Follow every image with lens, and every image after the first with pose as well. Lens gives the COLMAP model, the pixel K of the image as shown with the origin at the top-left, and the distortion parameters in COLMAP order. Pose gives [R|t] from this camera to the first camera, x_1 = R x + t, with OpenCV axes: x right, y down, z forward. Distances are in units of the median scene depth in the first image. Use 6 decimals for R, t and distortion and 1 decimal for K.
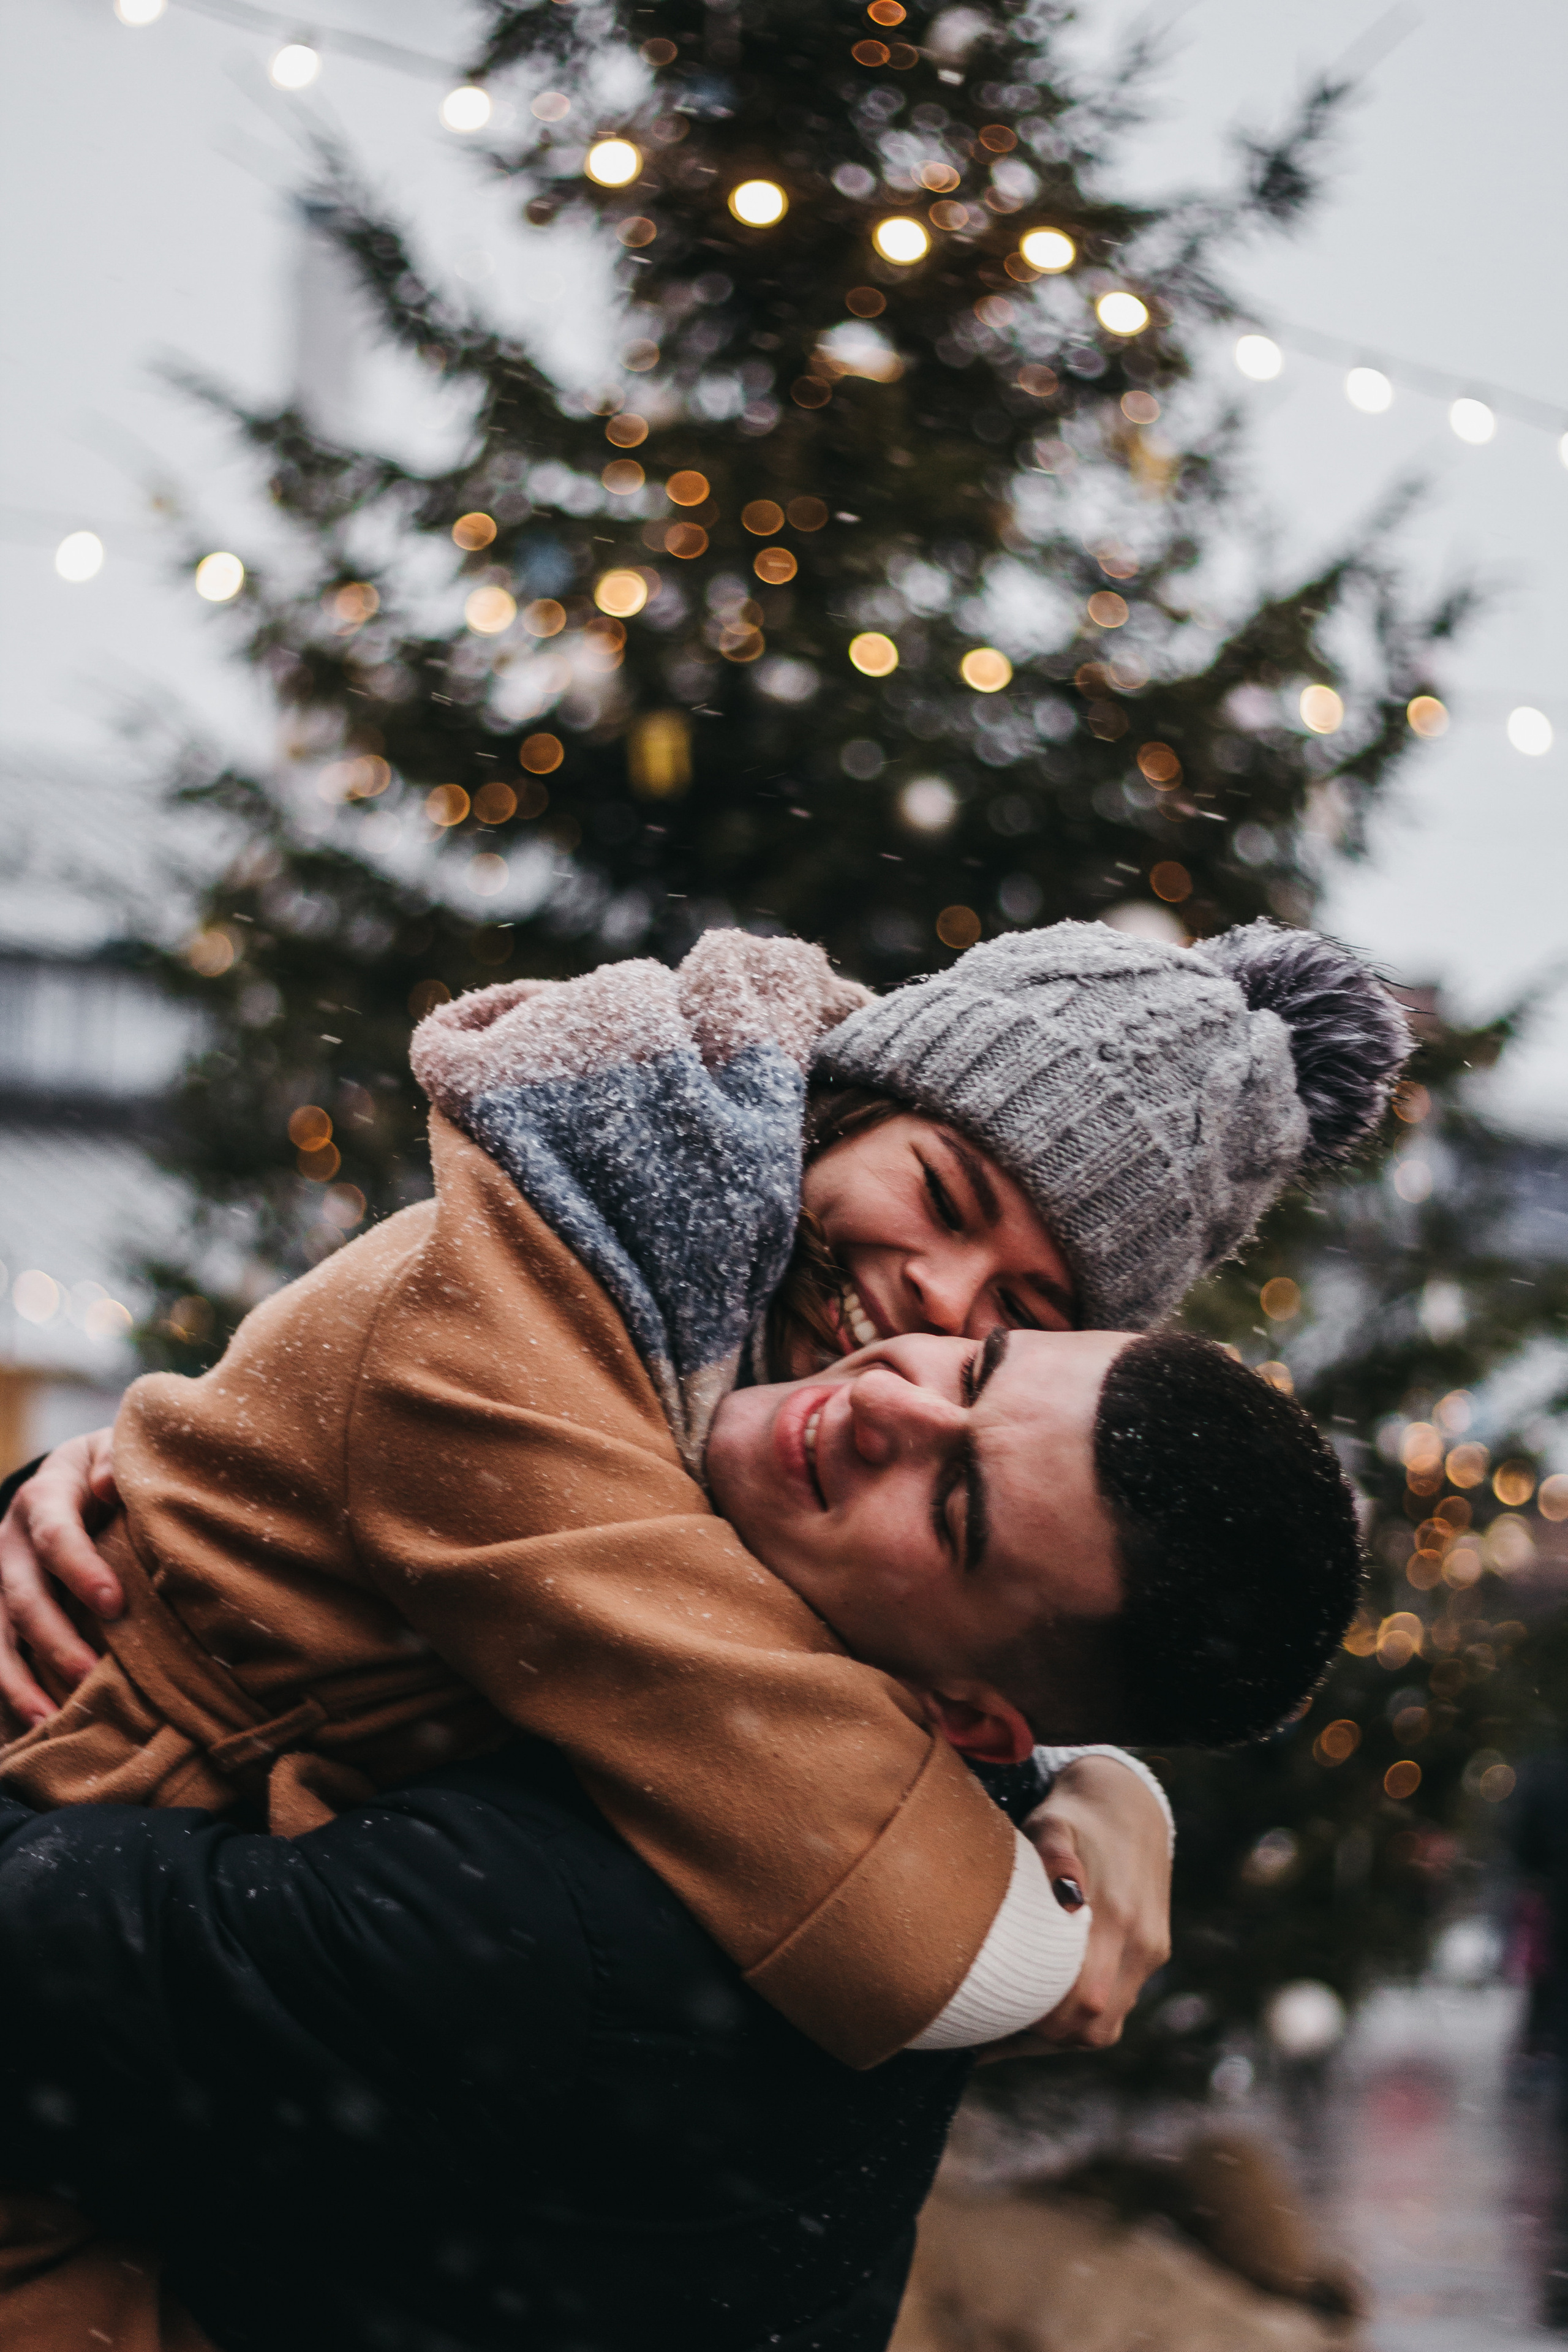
lens RADIAL K [[5238.4, 0, 779.1], [0, 5238.4, 1116.3], [0, 0, 1]] dist [0.078844, 0.487803]
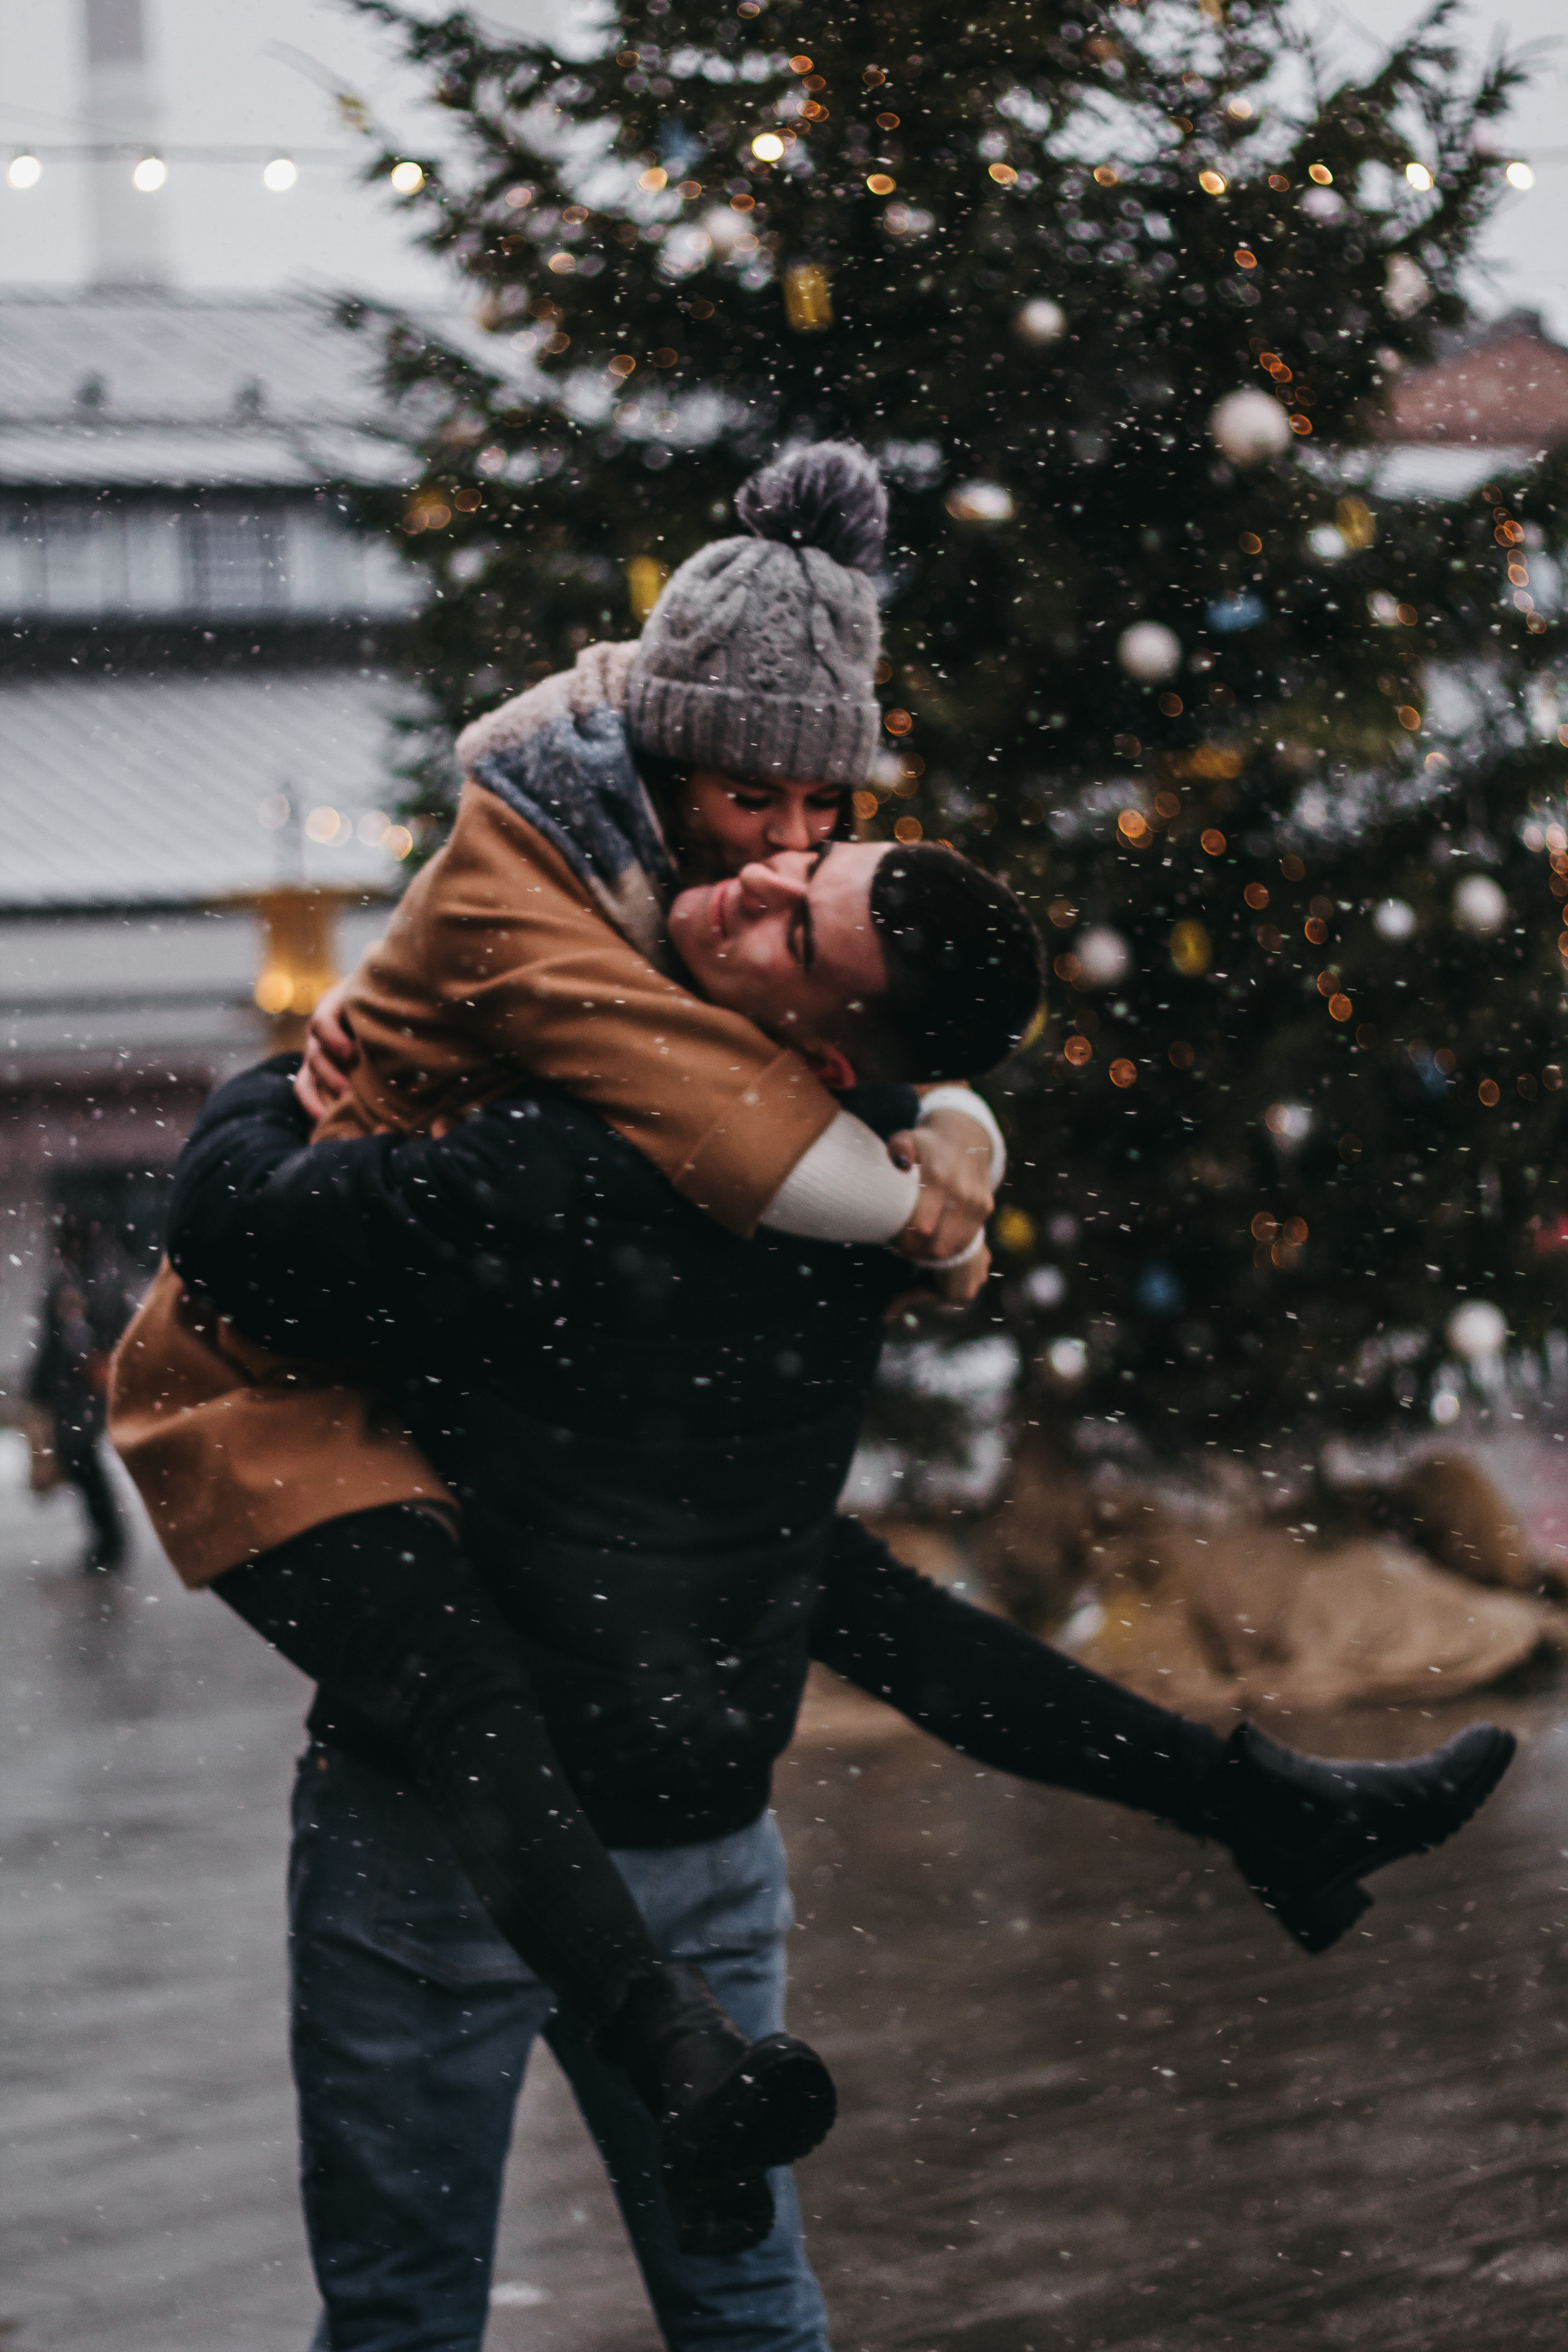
lens RADIAL K [[5238.4, 0, 779.1], [0, 5238.4, 1116.3], [0, 0, 1]] dist [0.078844, 0.487803]
pose [[0.993031, -0.099408, -0.063304, 0.025074], [0.105405, 0.989414, 0.099750, -0.007867], [0.052718, -0.105728, 0.992997, -0.141410]]
